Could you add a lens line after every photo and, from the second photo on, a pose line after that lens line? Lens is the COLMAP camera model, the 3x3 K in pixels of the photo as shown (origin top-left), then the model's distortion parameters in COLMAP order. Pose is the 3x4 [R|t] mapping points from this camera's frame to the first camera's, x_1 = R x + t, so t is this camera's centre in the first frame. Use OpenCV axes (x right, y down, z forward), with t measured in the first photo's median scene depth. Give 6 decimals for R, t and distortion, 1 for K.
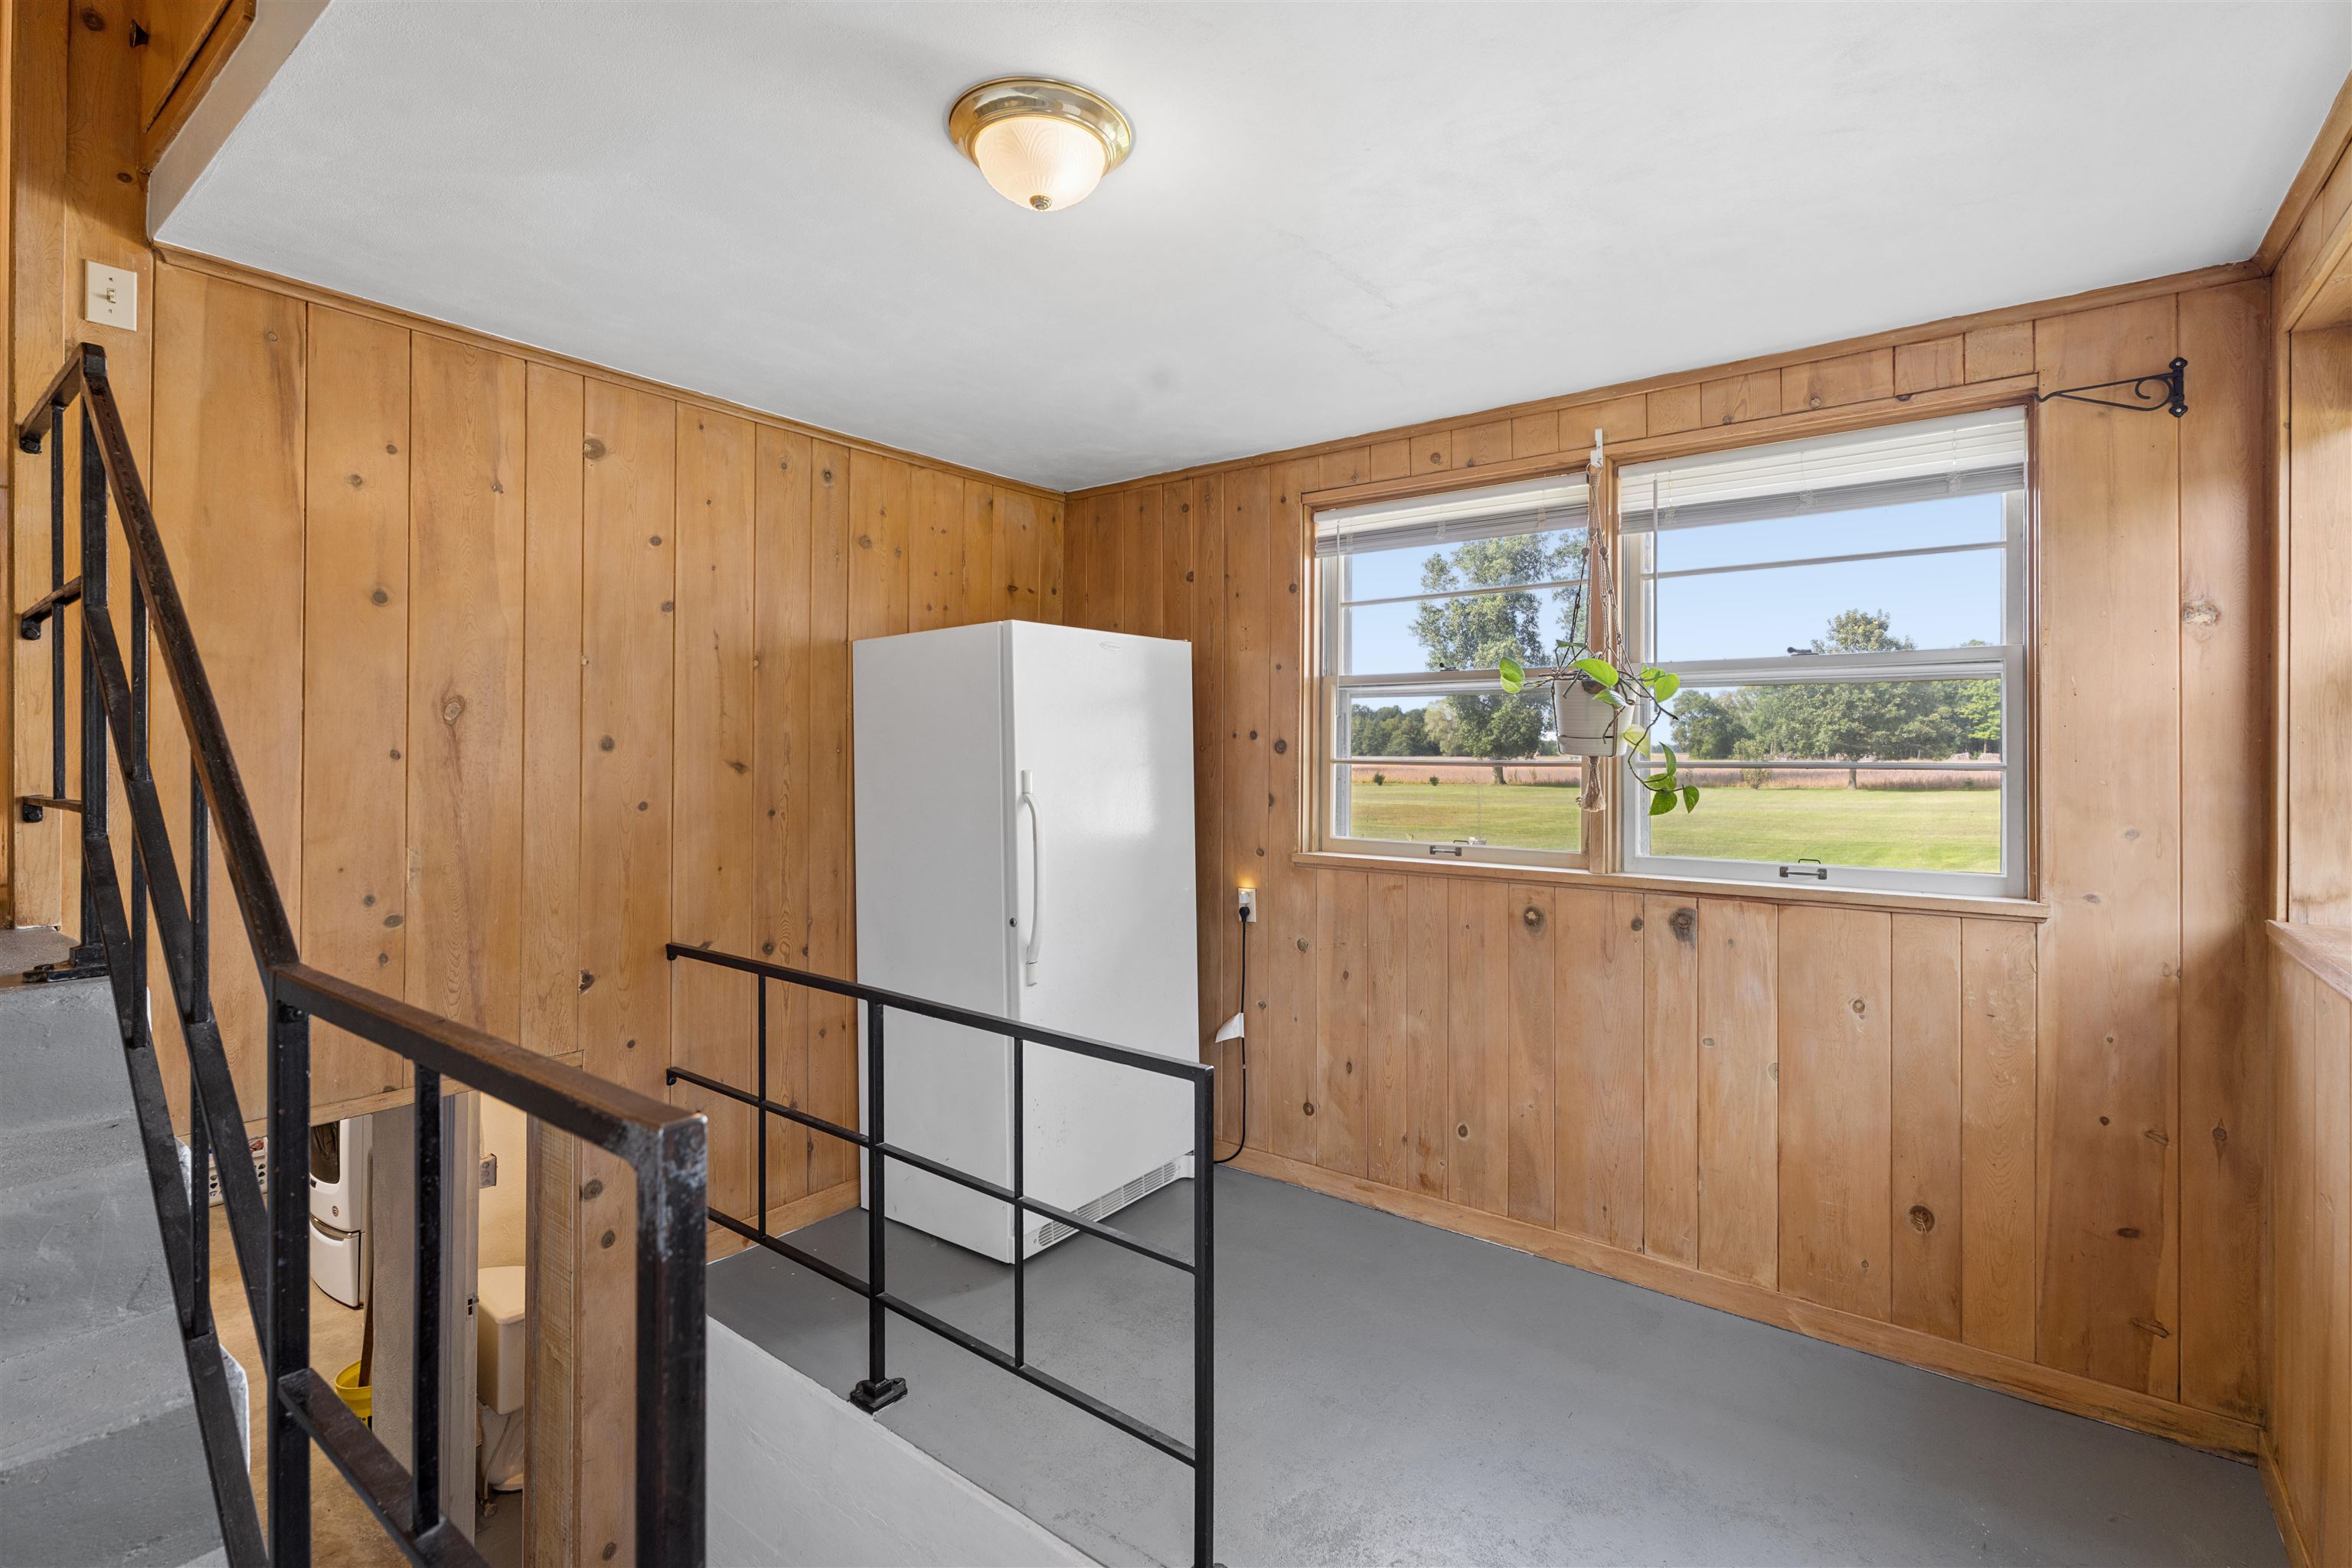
lens RADIAL K [[1068.8, 0, 1170.7], [0, 1068.8, 744.0], [0, 0, 1]] dist [0.000432, -0.000447]
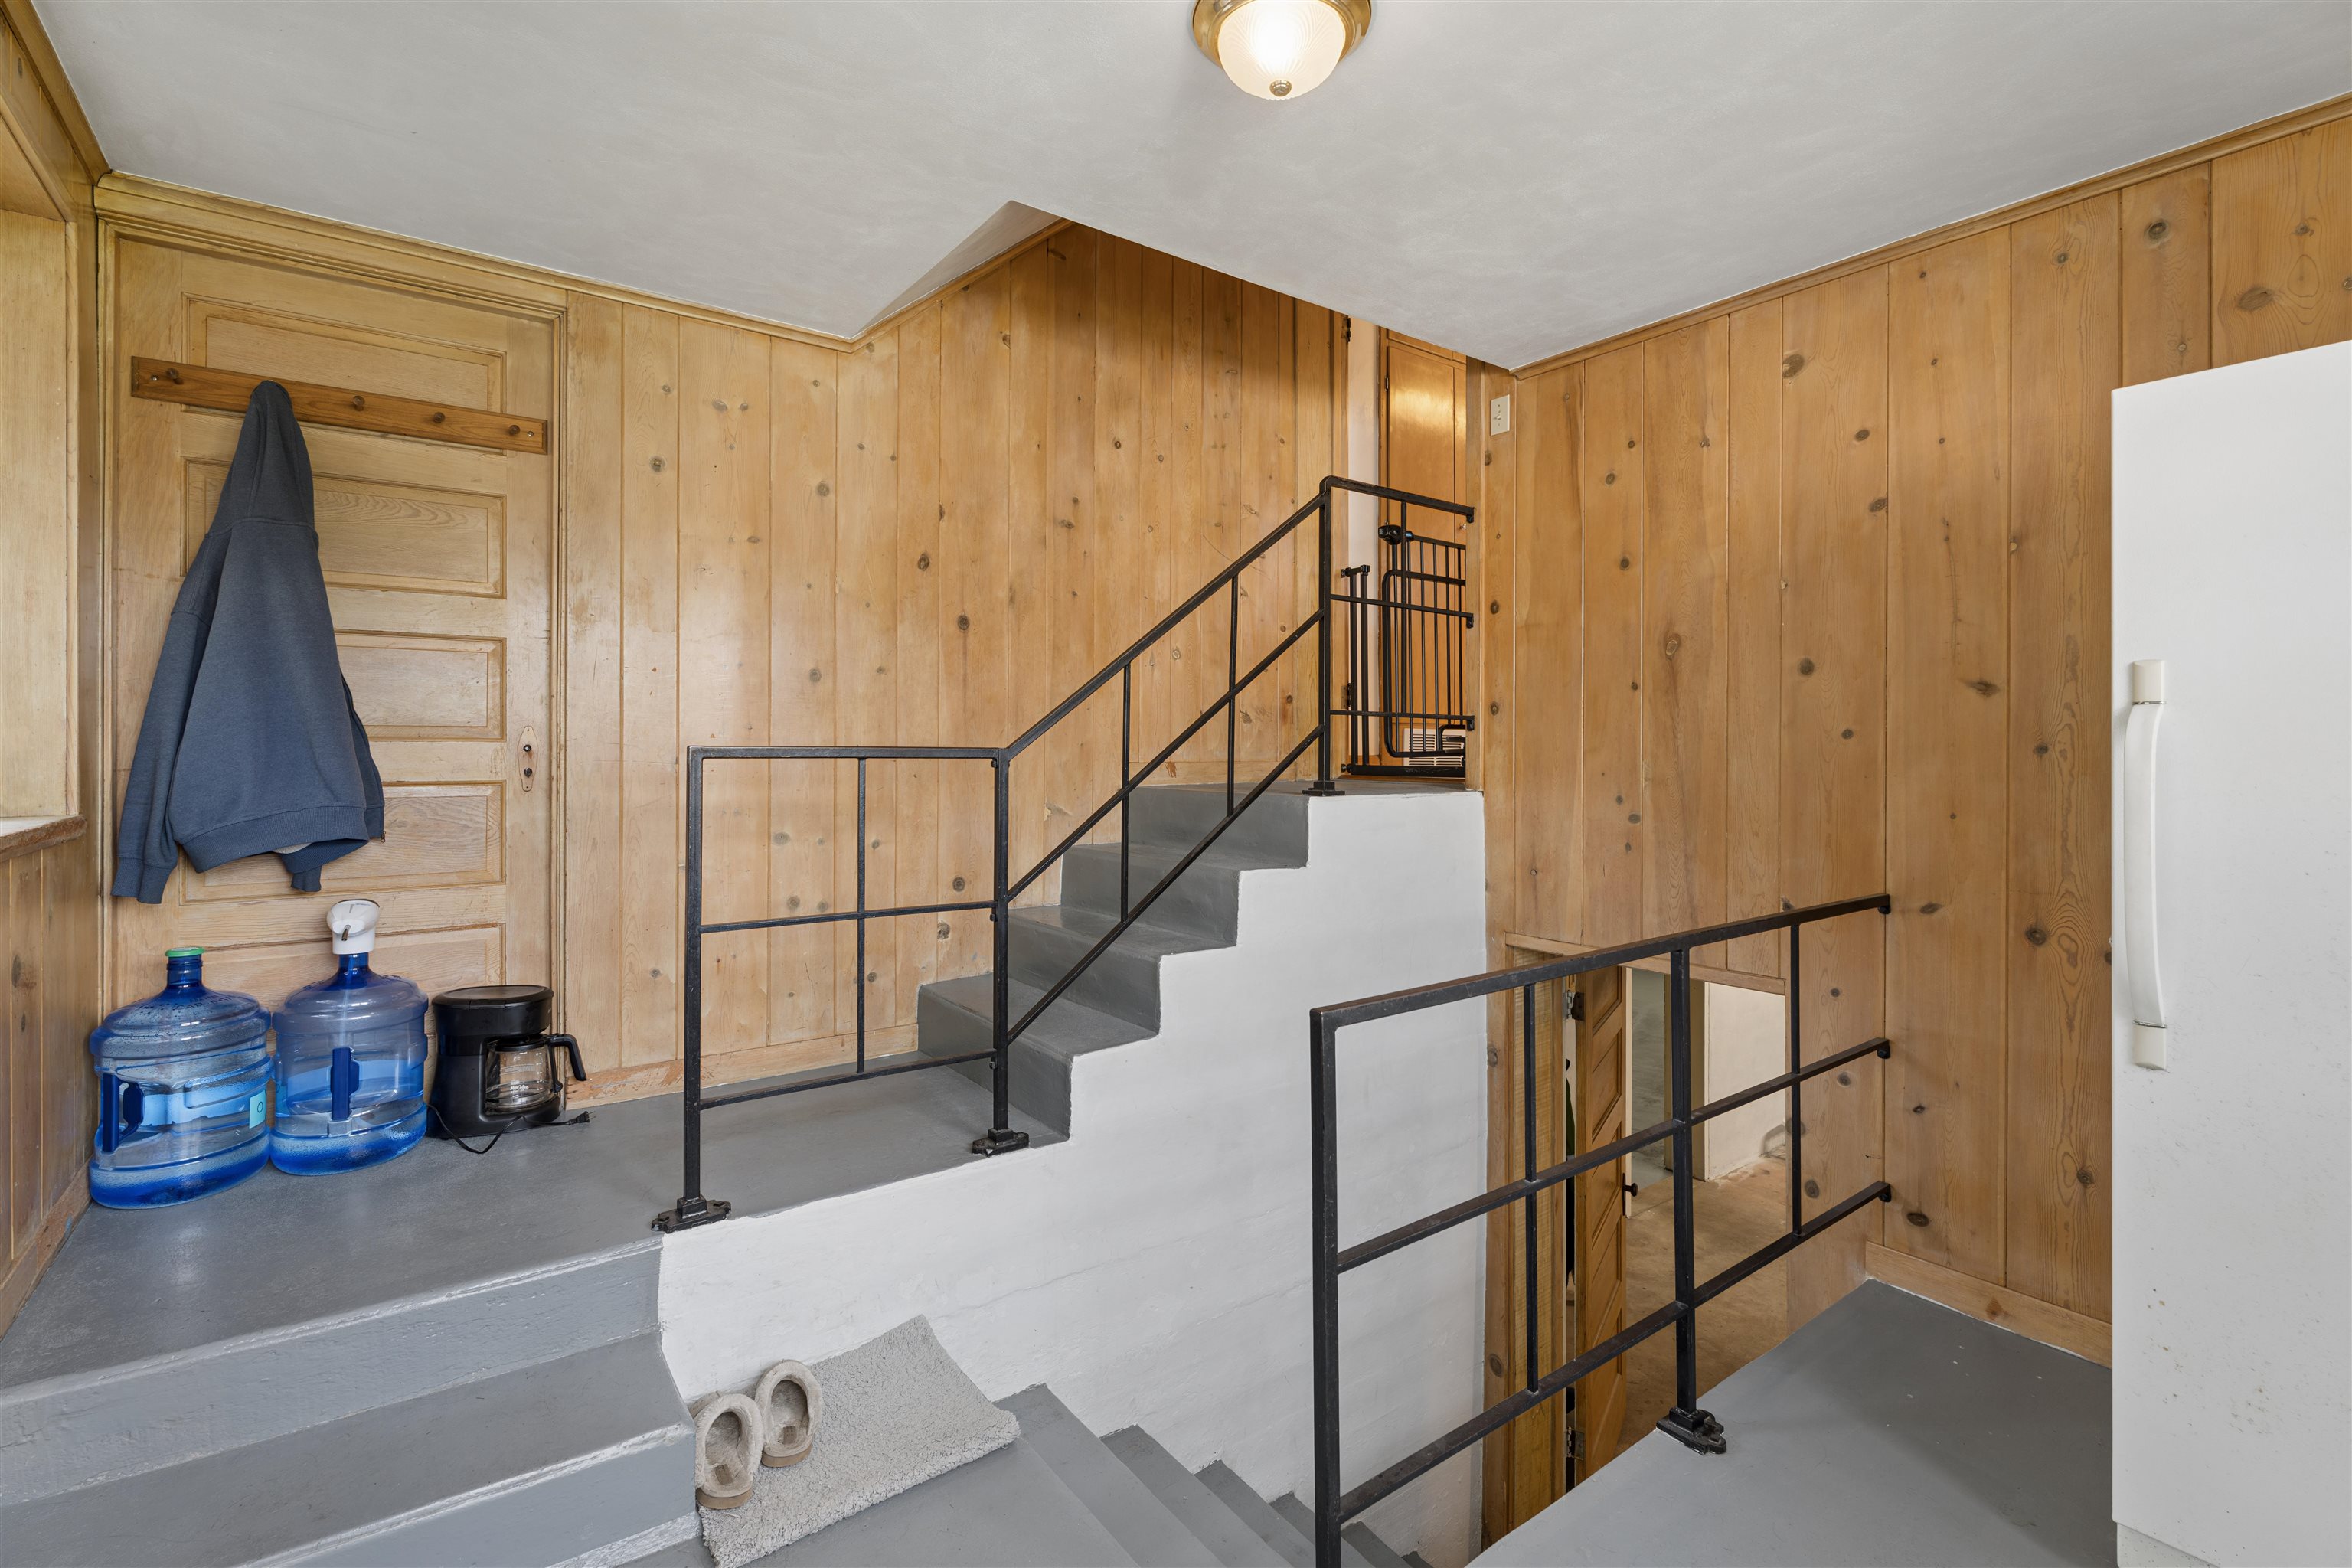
lens RADIAL K [[1068.8, 0, 1185.6], [0, 1068.8, 748.4], [0, 0, 1]] dist [0.000432, -0.000447]
pose [[-0.277554, -0.000143, -0.960710, 0.551437], [0.000587, 1.000000, -0.000319, 0.073181], [0.960710, -0.000653, -0.277554, 0.741940]]
